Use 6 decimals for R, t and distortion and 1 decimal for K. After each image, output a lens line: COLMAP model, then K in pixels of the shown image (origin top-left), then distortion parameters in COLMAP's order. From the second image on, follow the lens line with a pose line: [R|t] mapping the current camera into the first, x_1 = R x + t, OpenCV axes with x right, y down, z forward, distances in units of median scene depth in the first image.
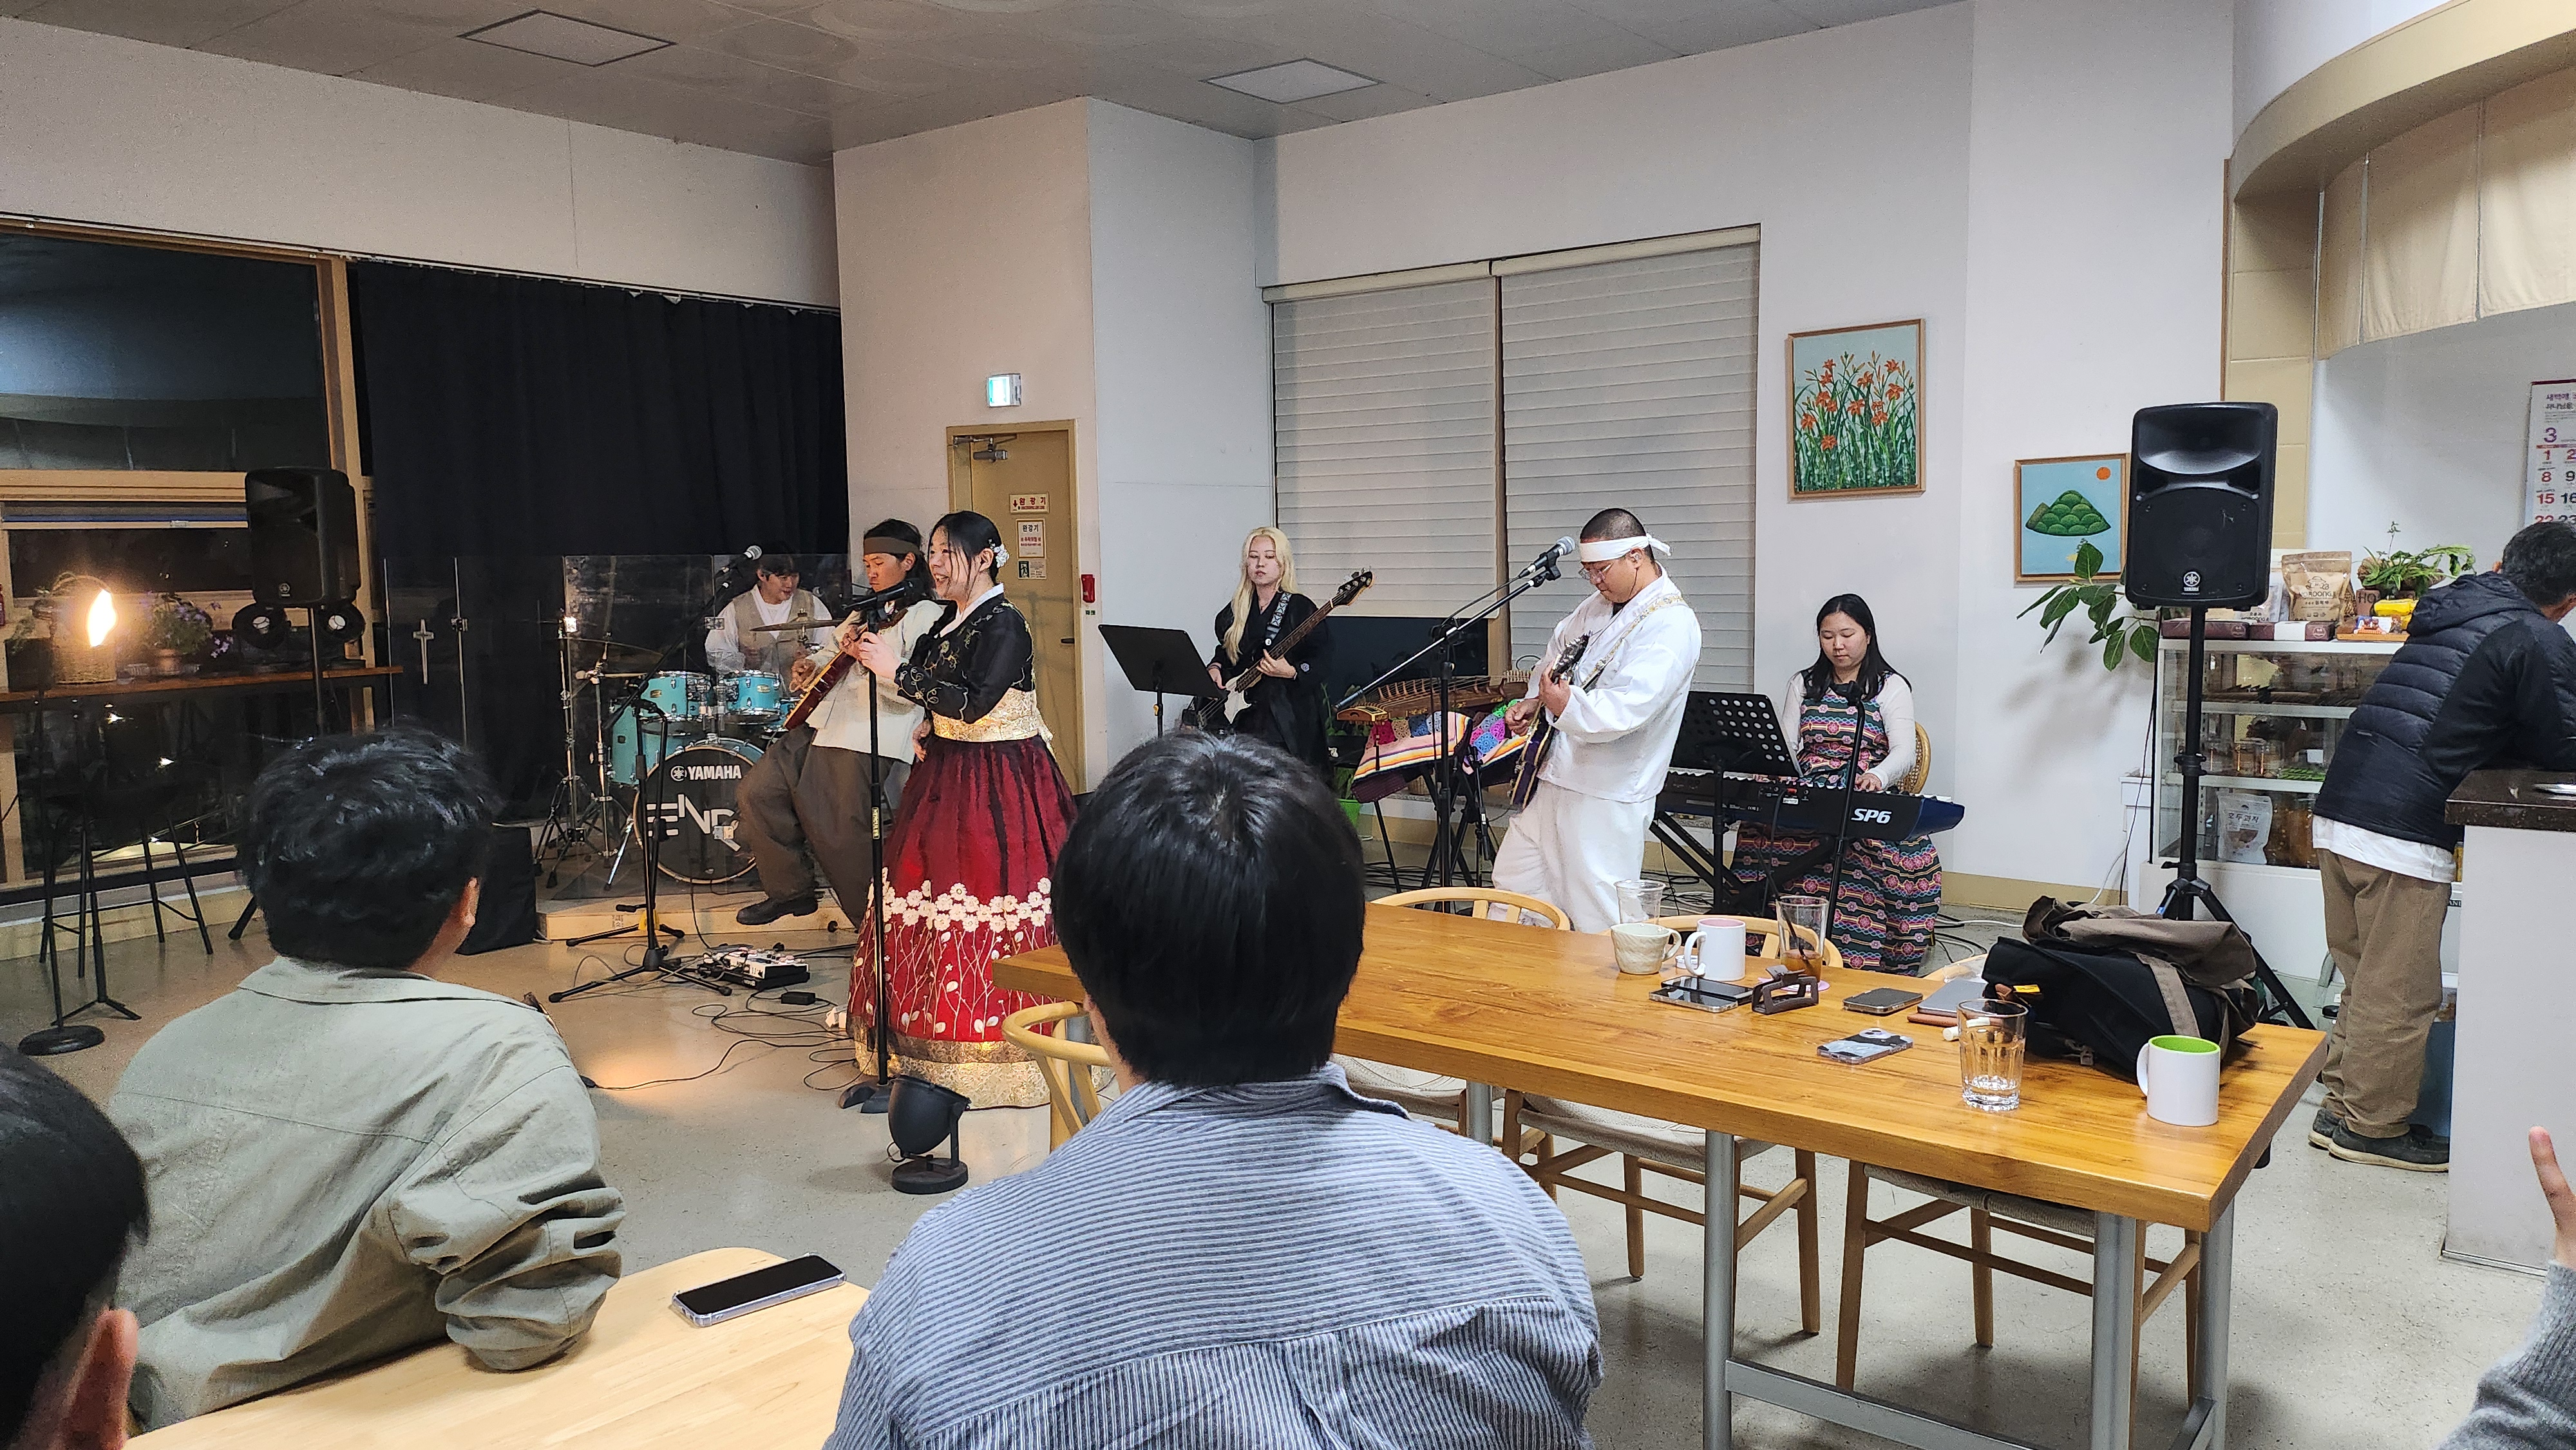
lens RADIAL K [[1838.0, 0, 1288.0], [0, 1838.0, 725.0], [0, 0, 1]] dist [0.003566, -0.000662]
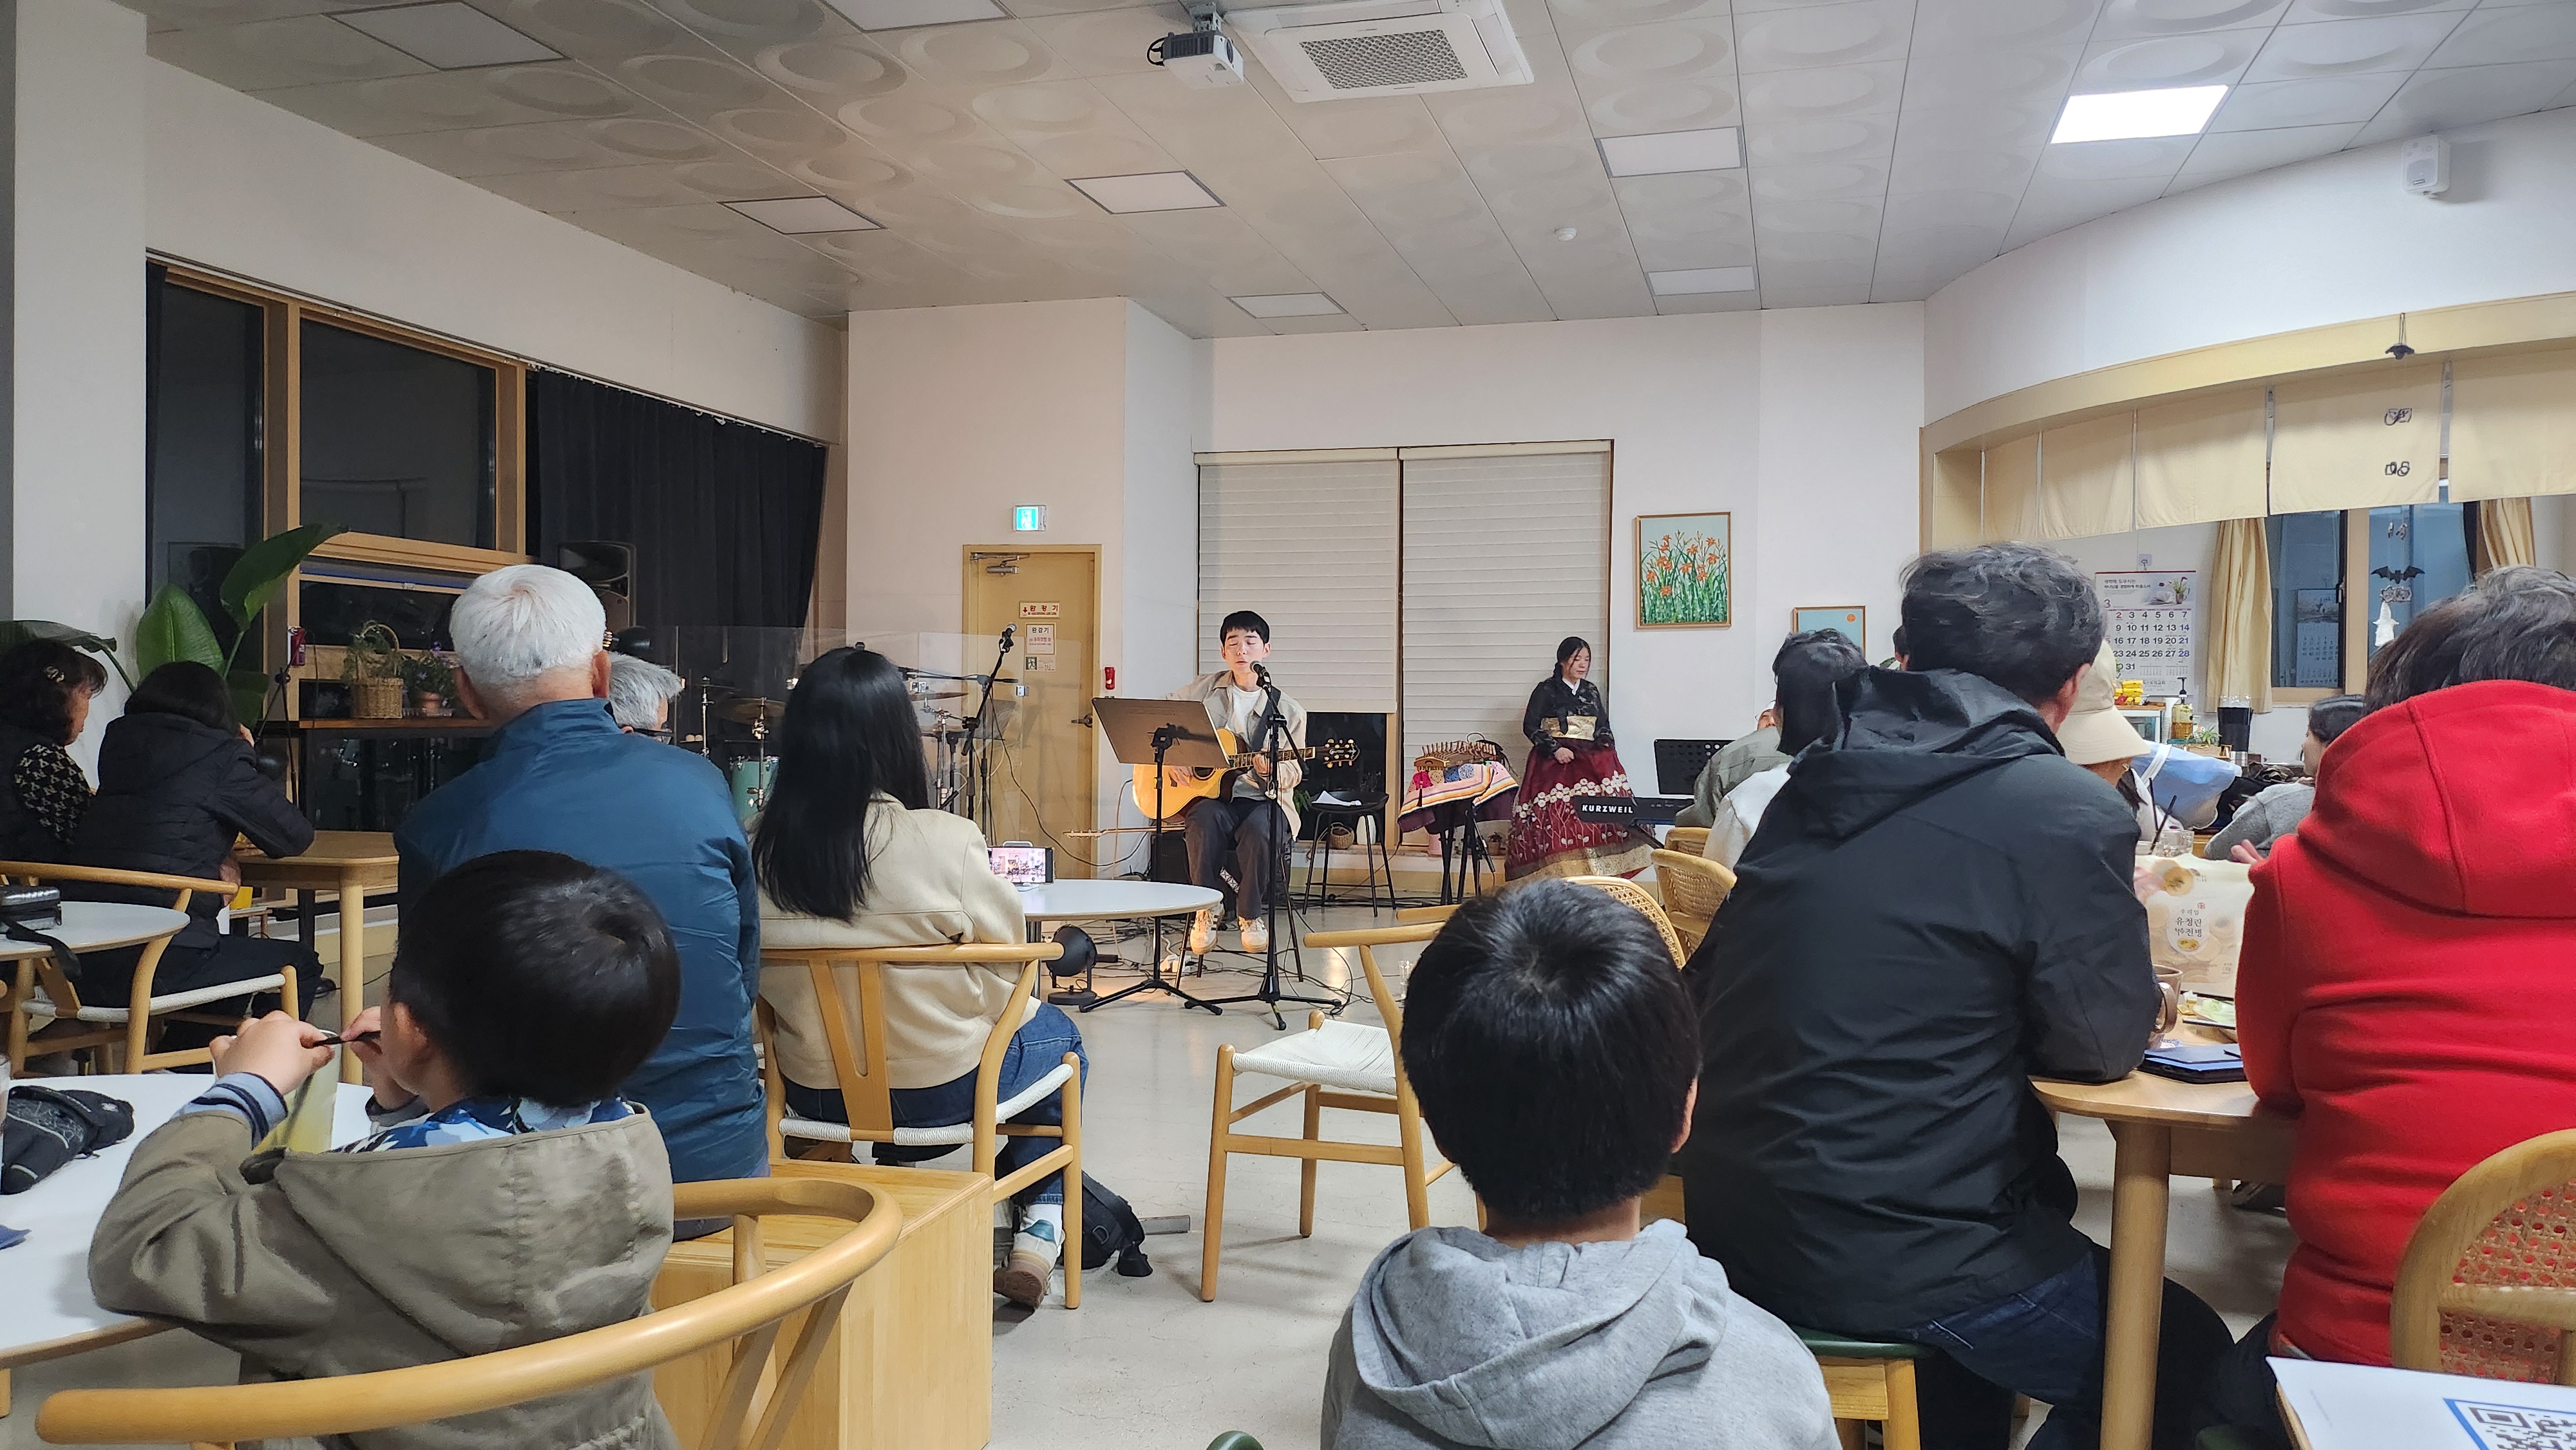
lens RADIAL K [[1789.9, 0, 1288.0], [0, 1789.9, 725.0], [0, 0, 1]] dist [0.045402, 0.000121]
pose [[0.934194, 0.025102, 0.355882, -0.448664], [0.006281, 0.996210, -0.086756, 0.067911], [-0.356711, 0.083282, 0.930495, -0.192545]]
